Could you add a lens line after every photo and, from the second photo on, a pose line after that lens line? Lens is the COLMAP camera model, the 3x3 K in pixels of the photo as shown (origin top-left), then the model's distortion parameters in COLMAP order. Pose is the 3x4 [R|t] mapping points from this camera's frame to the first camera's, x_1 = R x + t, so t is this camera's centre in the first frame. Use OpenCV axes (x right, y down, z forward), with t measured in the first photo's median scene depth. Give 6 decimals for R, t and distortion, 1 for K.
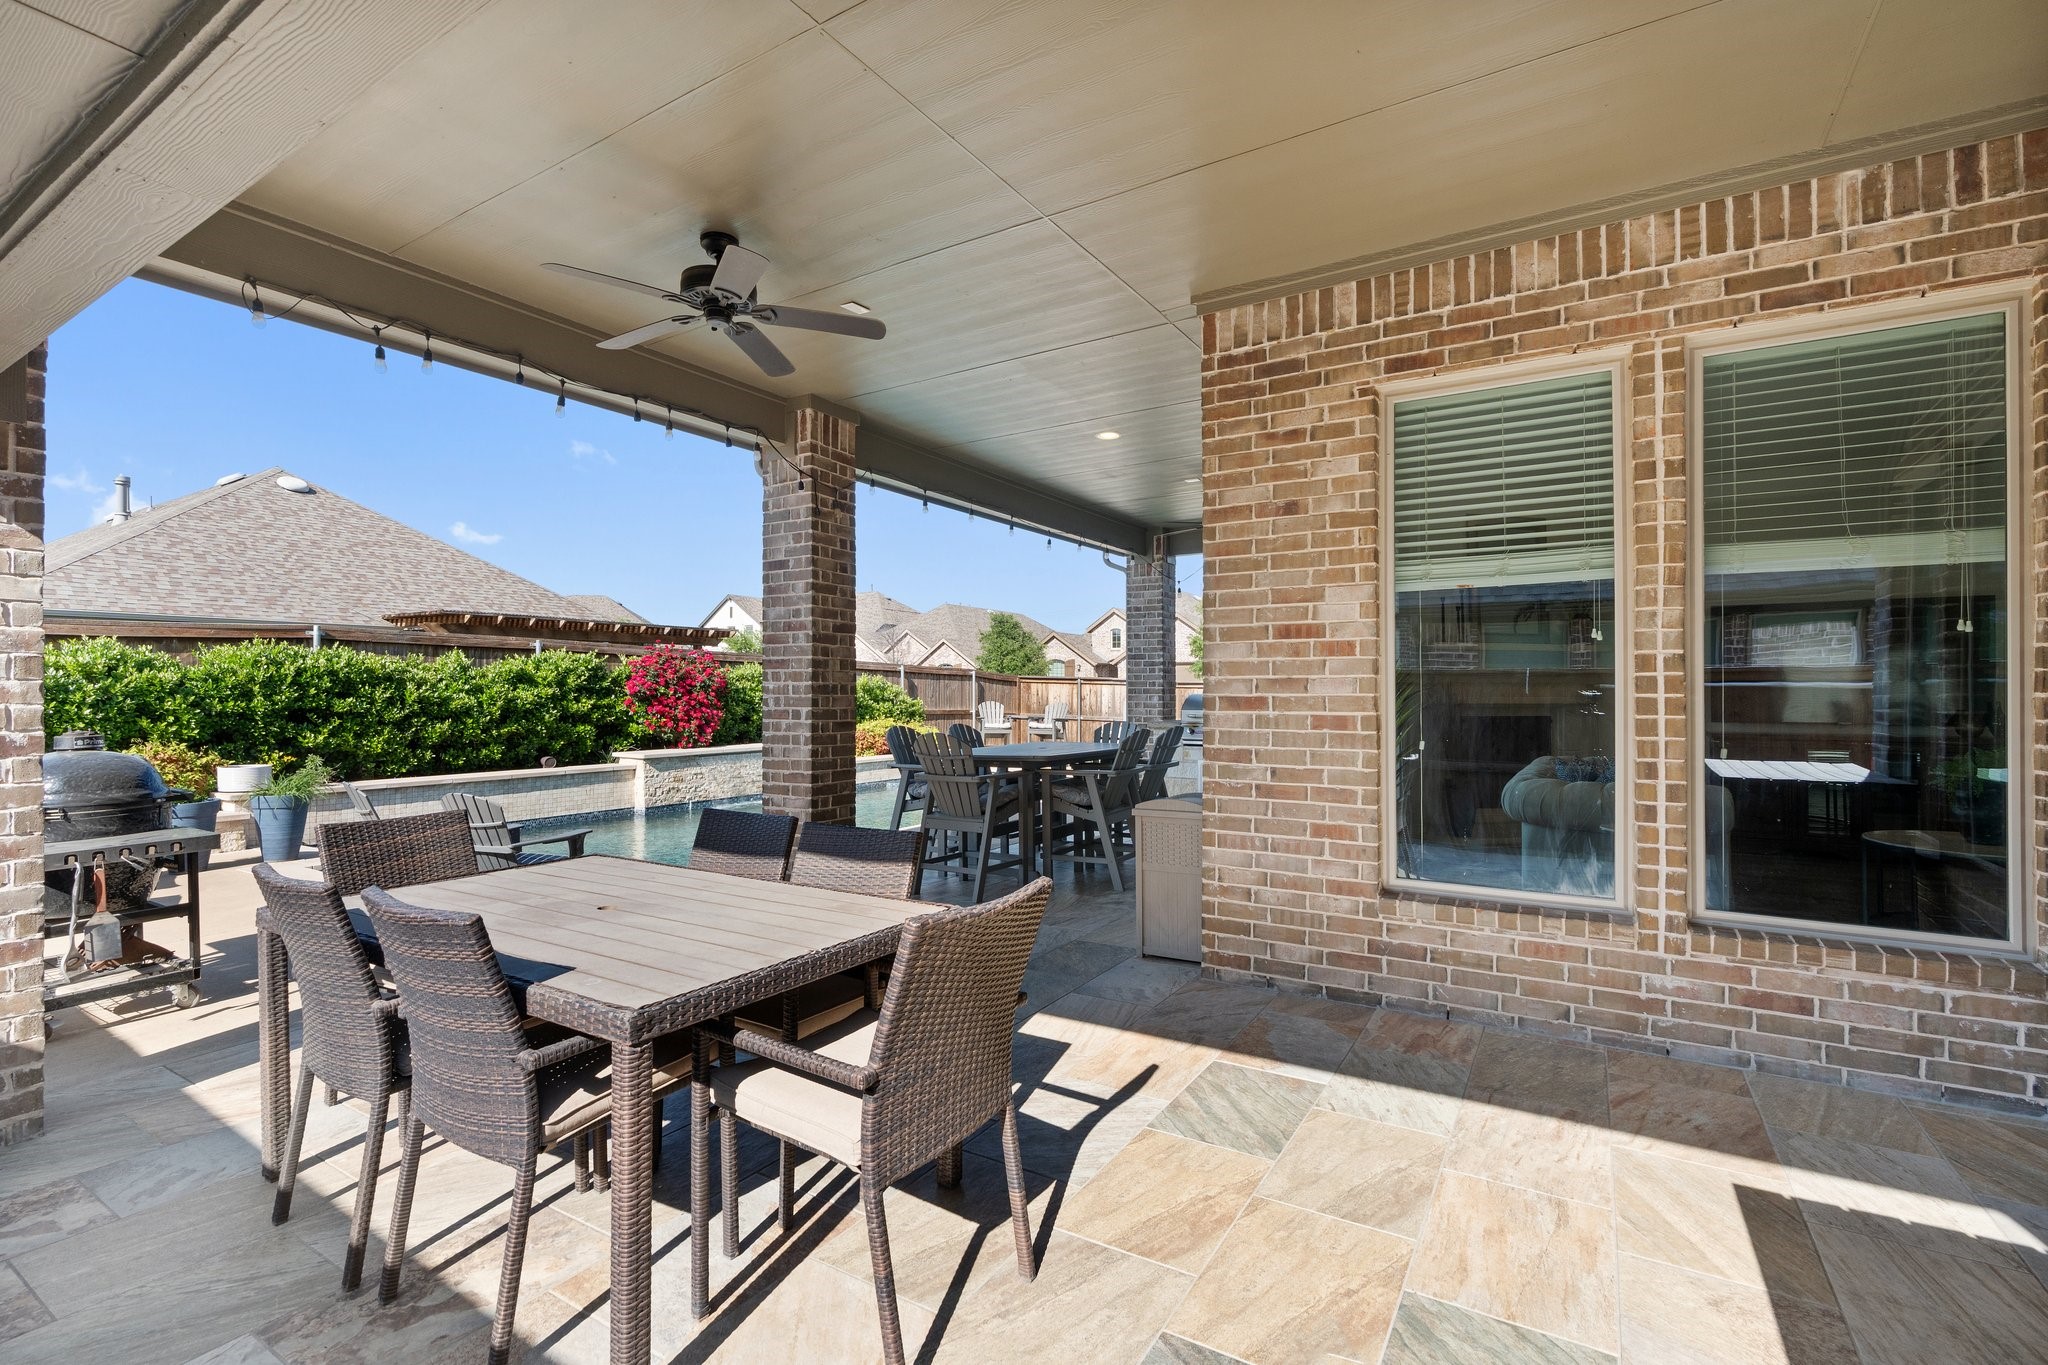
lens RADIAL K [[930.6, 0, 1024.0], [0, 930.6, 688.3], [0, 0, 1]] dist [-0.001409, 0.000775]
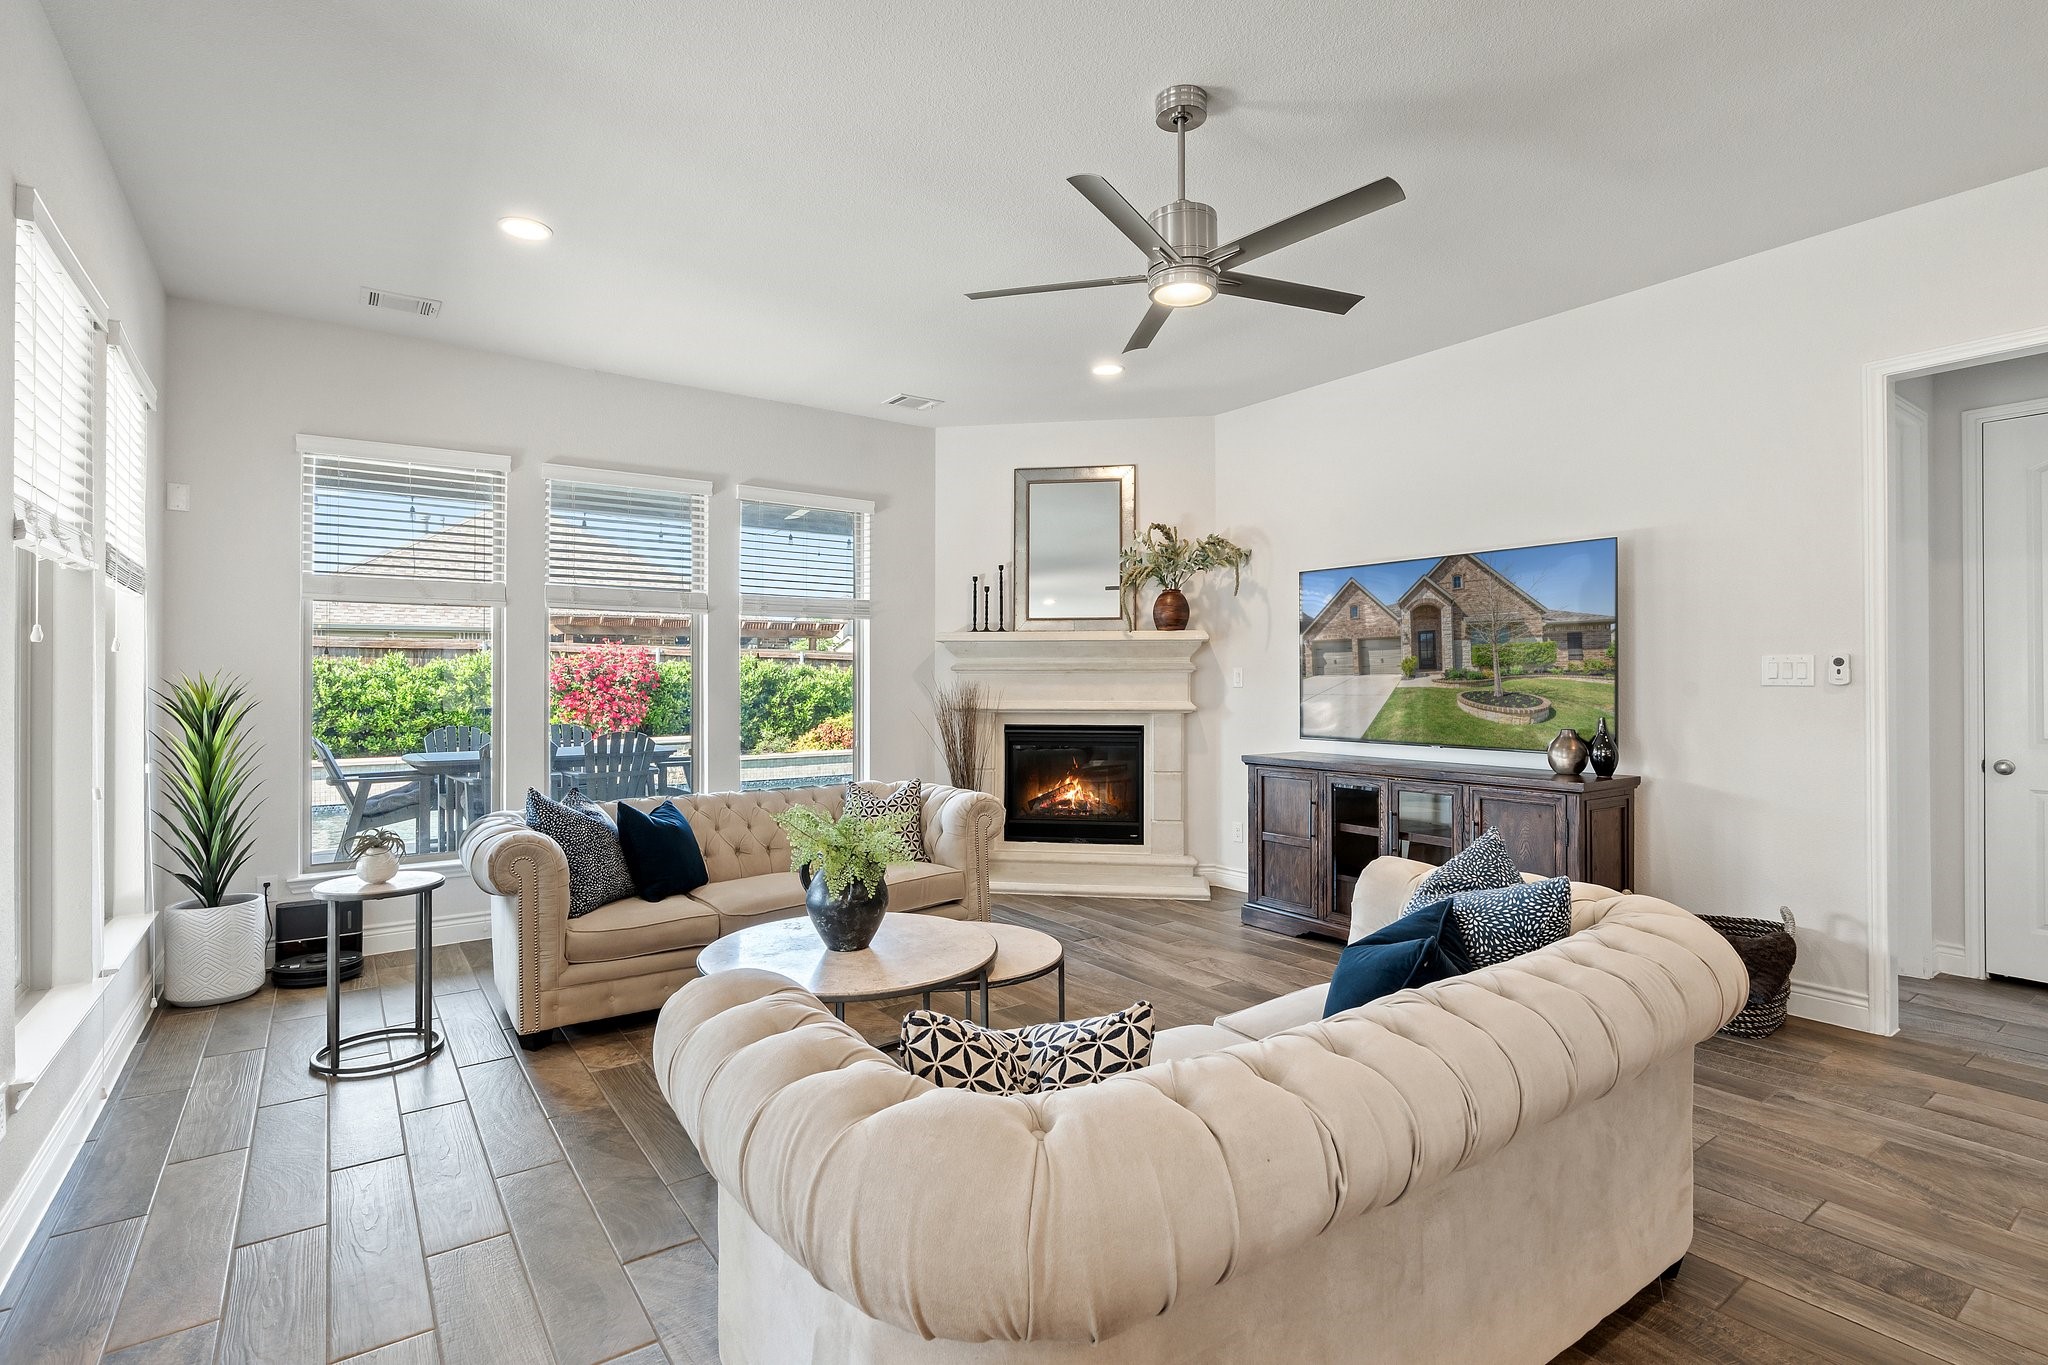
lens RADIAL K [[968.3, 0, 1021.7], [0, 968.3, 673.9], [0, 0, 1]] dist [-0.003293, 0.000242]
pose [[0.924112, -0.002996, -0.382109, 0.522772], [0.003404, 0.999994, 0.000391, -0.010097], [0.382105, -0.001662, 0.924117, 0.159698]]
